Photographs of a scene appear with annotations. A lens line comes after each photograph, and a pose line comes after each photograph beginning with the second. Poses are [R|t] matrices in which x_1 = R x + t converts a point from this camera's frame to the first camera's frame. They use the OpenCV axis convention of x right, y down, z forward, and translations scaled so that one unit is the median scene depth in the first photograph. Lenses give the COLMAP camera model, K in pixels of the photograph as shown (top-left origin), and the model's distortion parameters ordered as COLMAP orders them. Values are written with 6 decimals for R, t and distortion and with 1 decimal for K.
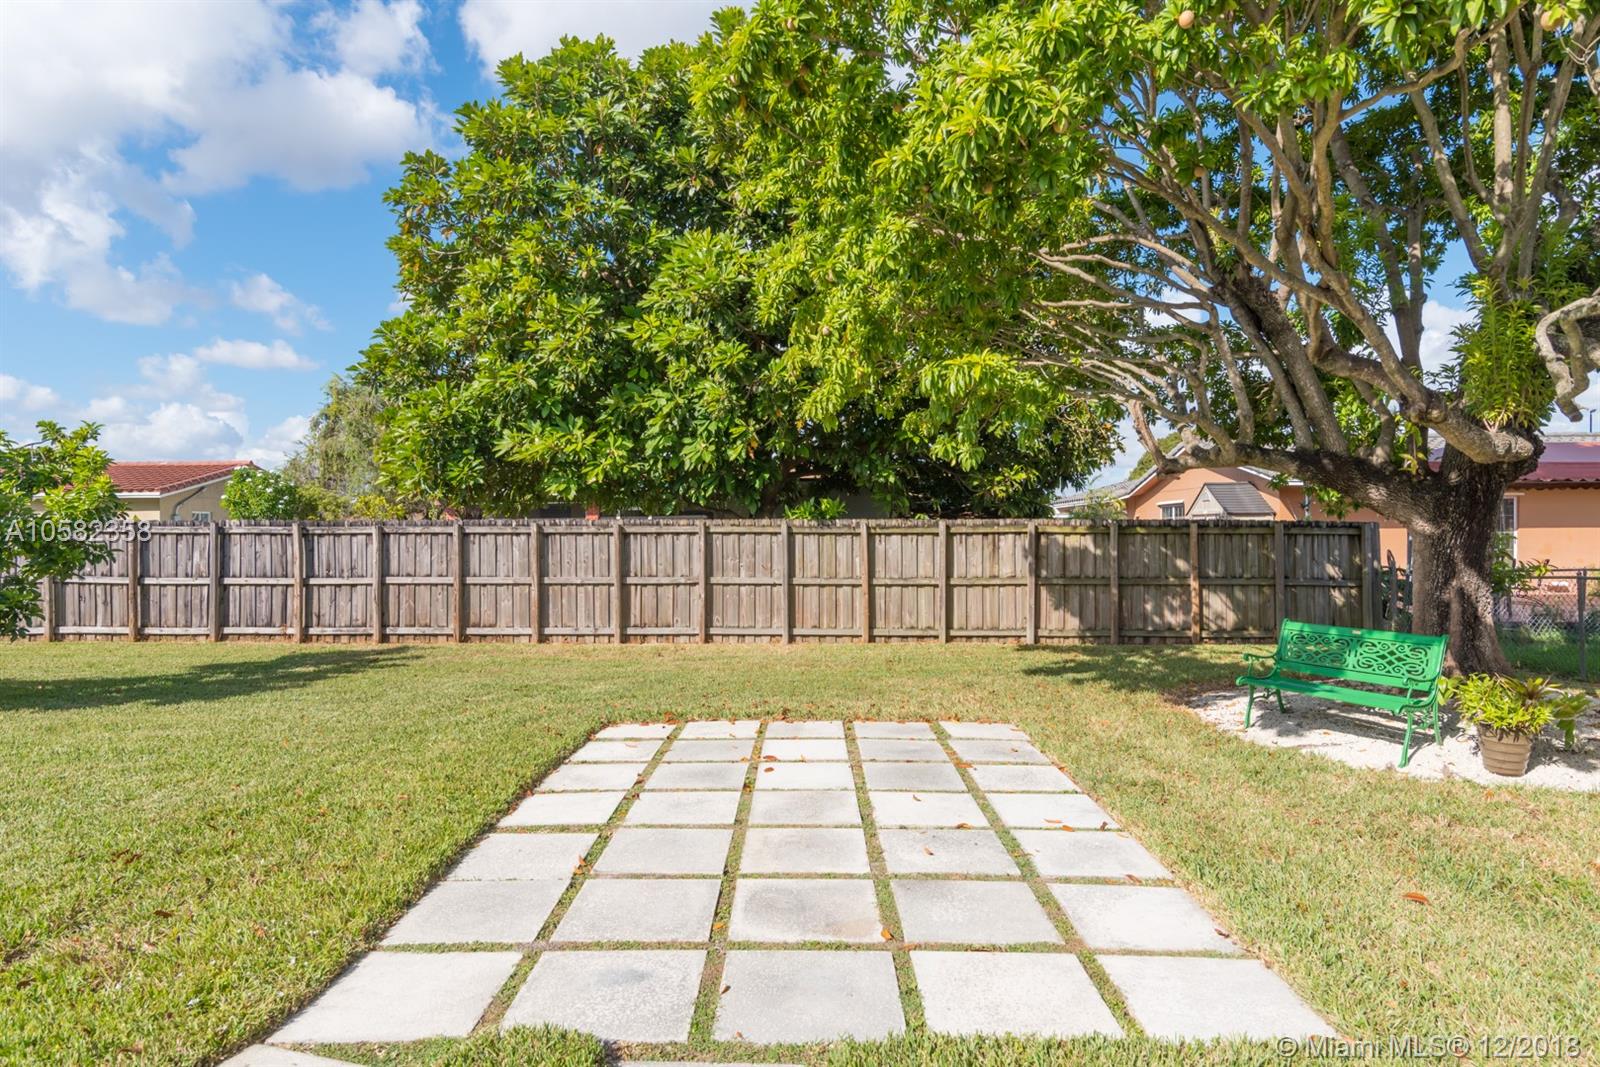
lens RADIAL K [[911.2, 0, 800.0], [0, 911.2, 533.5], [0, 0, 1]] dist [0.001134, 0.000106]
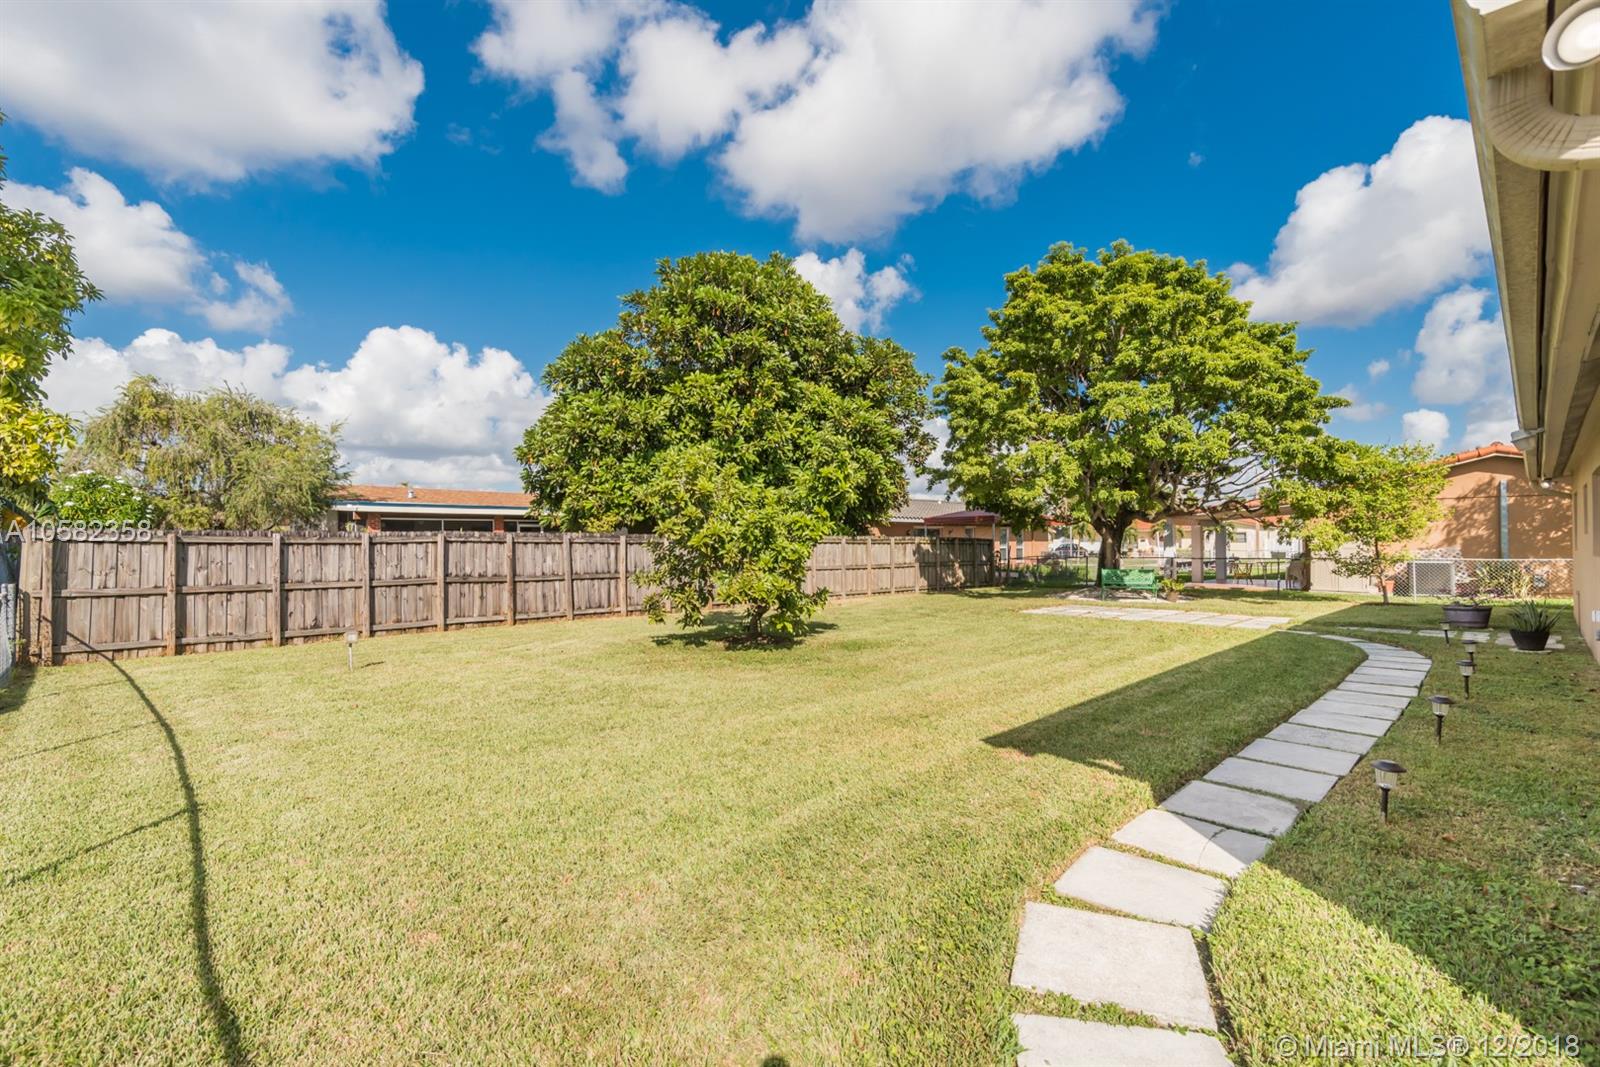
lens RADIAL K [[713.8, 0, 791.9], [0, 713.8, 541.6], [0, 0, 1]] dist [0.013012, 0.000125]
pose [[0.705296, 0.002610, 0.708908, -1.186100], [0.003586, 0.999967, -0.007249, 0.007122], [-0.708904, 0.007655, 0.705263, -0.010634]]
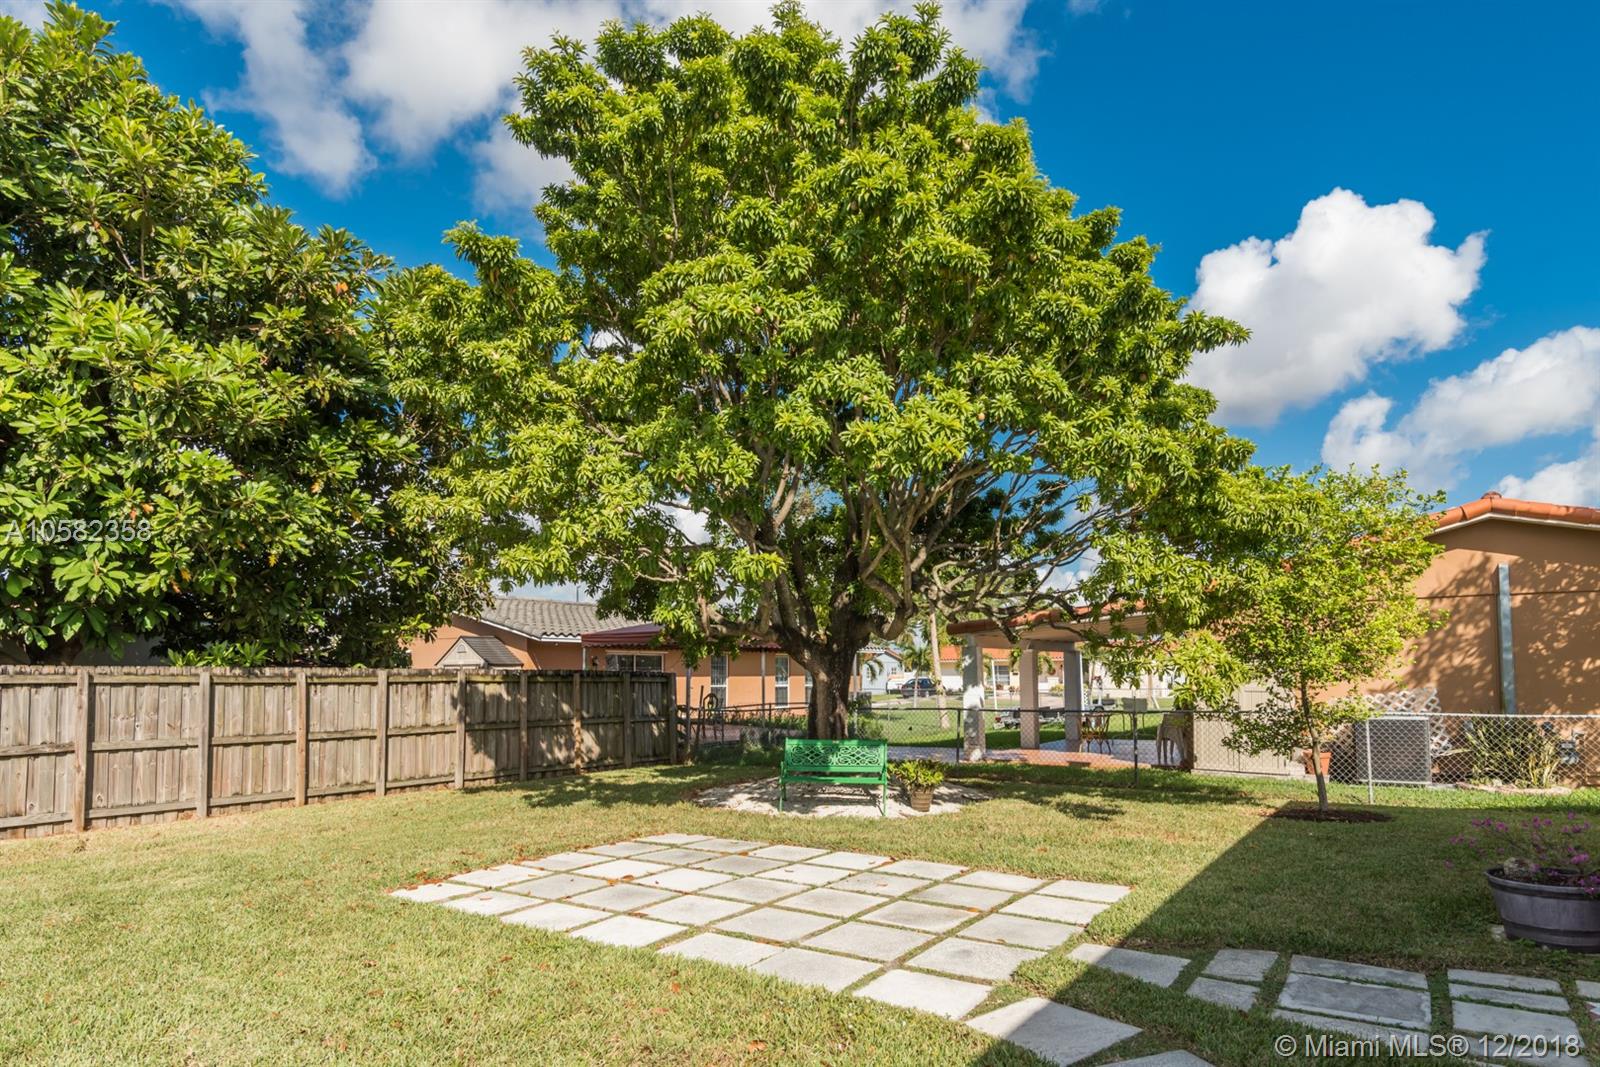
lens RADIAL K [[935.9, 0, 802.6], [0, 935.9, 637.5], [0, 0, 1]] dist [0.002520, 0.000621]
pose [[0.548631, 0.034268, 0.835362, -0.431486], [0.006038, 0.998971, -0.044945, -0.000855], [-0.836043, 0.029702, 0.547859, 0.075292]]
